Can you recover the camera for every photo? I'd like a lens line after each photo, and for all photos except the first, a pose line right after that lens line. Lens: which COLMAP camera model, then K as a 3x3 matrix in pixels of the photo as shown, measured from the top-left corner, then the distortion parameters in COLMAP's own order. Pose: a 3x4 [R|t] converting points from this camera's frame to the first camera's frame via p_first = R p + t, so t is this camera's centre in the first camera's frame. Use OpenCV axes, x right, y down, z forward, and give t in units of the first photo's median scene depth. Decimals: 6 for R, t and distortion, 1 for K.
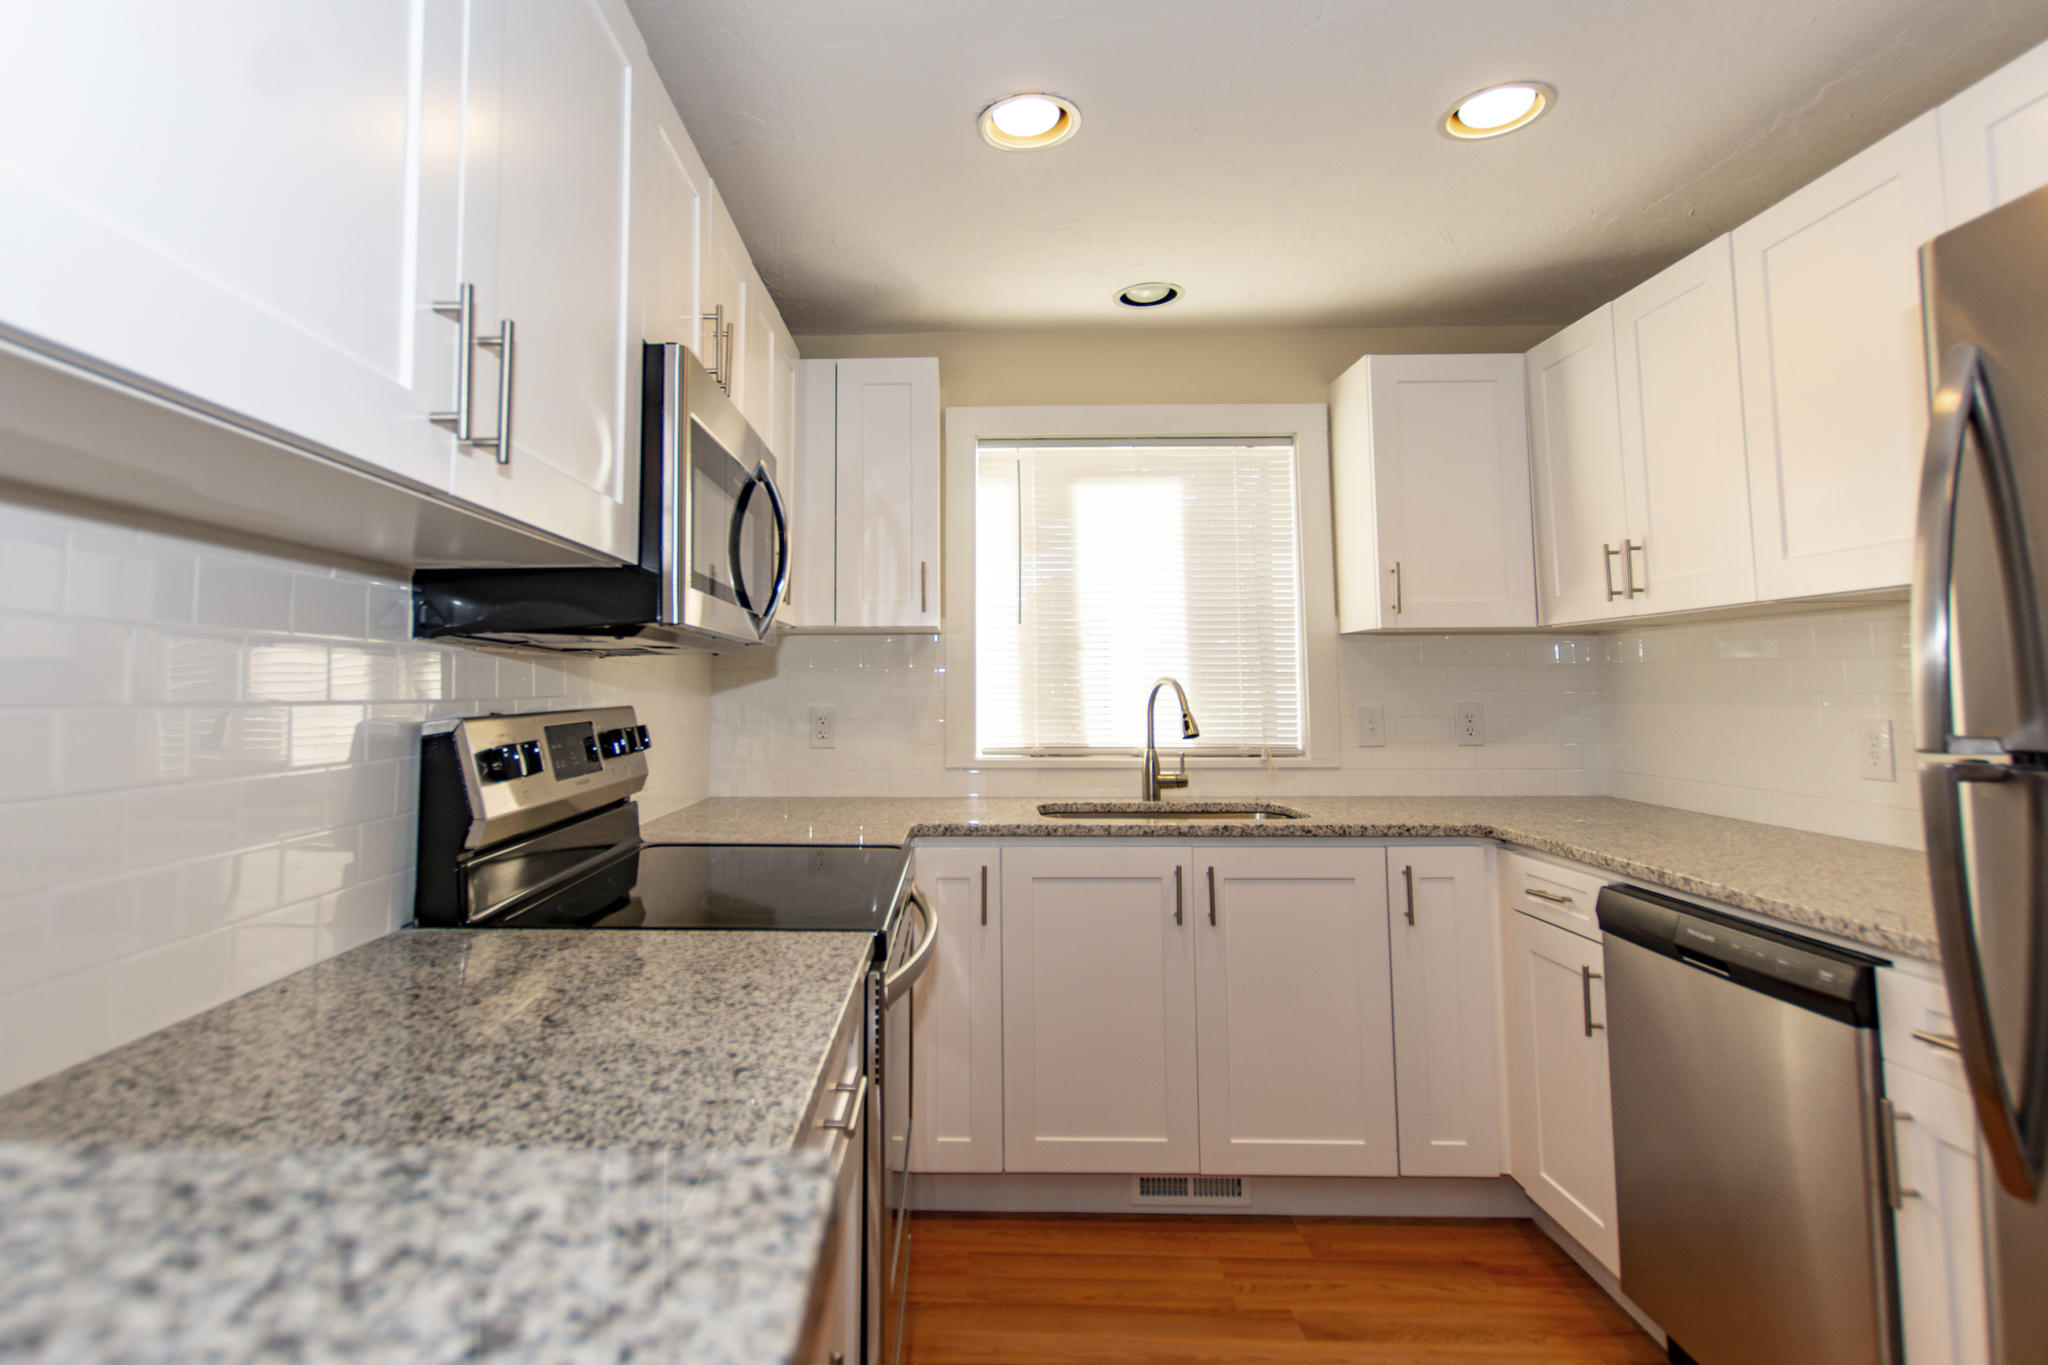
lens RADIAL K [[952.7, 0, 1023.5], [0, 952.7, 689.4], [0, 0, 1]] dist [-0.003767, -0.000646]
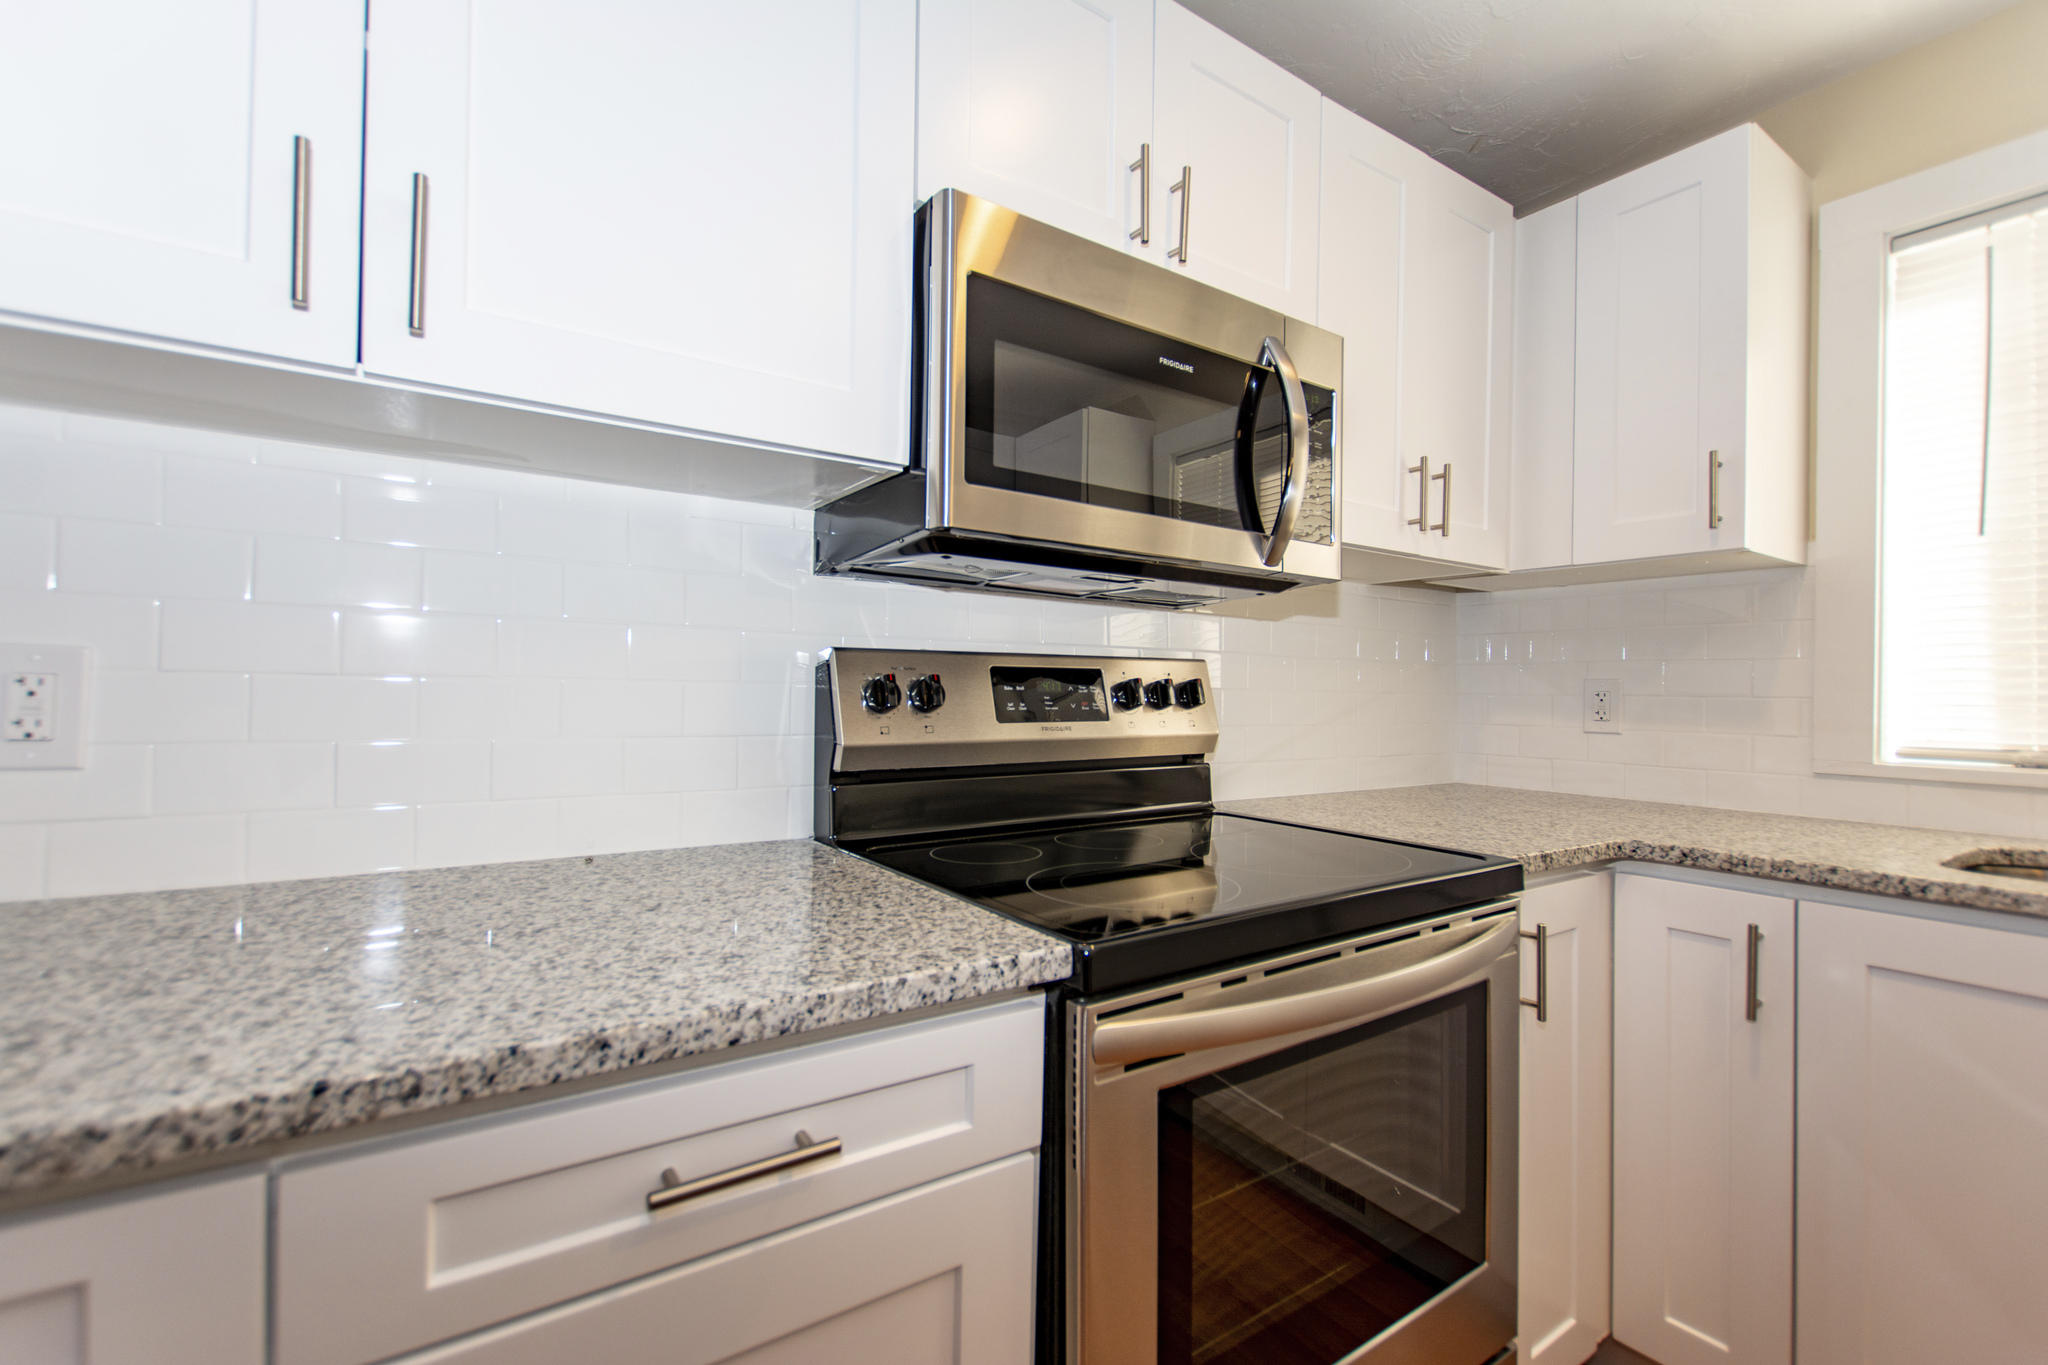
lens RADIAL K [[888.9, 0, 1037.8], [0, 888.9, 699.8], [0, 0, 1]] dist [0.011806, 0.000237]
pose [[0.570037, 0.018459, -0.821412, 0.163927], [-0.006727, 0.999819, 0.017800, 0.034016], [0.821591, -0.004621, 0.570058, 0.296973]]
